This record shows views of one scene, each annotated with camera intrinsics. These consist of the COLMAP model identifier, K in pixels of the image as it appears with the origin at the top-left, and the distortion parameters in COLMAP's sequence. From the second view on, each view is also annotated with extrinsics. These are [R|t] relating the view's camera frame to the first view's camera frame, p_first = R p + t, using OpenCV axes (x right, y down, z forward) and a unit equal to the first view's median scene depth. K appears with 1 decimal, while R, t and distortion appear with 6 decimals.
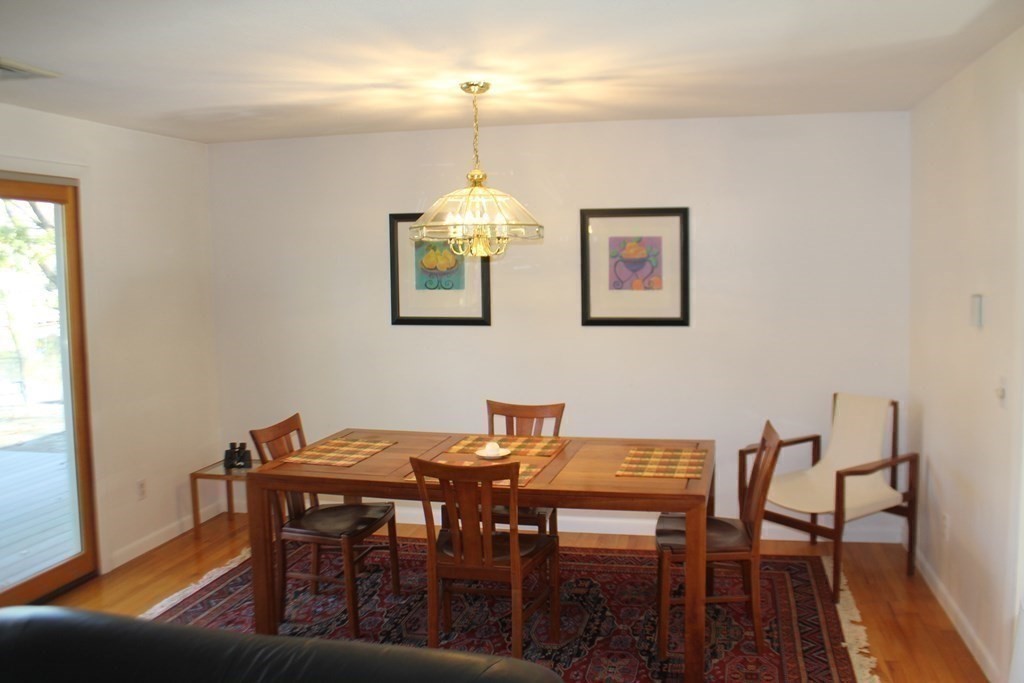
lens RADIAL K [[853.8, 0, 534.9], [0, 853.8, 328.9], [0, 0, 1]] dist [-0.170187, 0.147913]
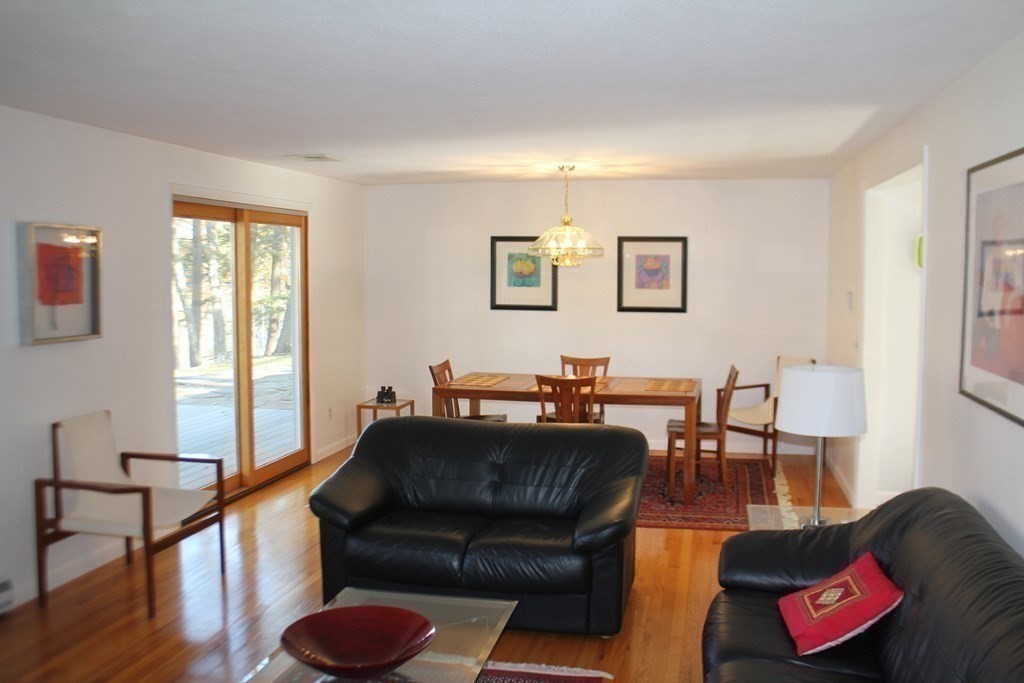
lens RADIAL K [[853.8, 0, 534.9], [0, 853.8, 328.9], [0, 0, 1]] dist [-0.170187, 0.147913]
pose [[0.999825, 0.016450, 0.008887, -0.116621], [-0.016363, 0.999818, -0.009792, 0.049083], [-0.009046, 0.009645, 0.999913, -0.588839]]
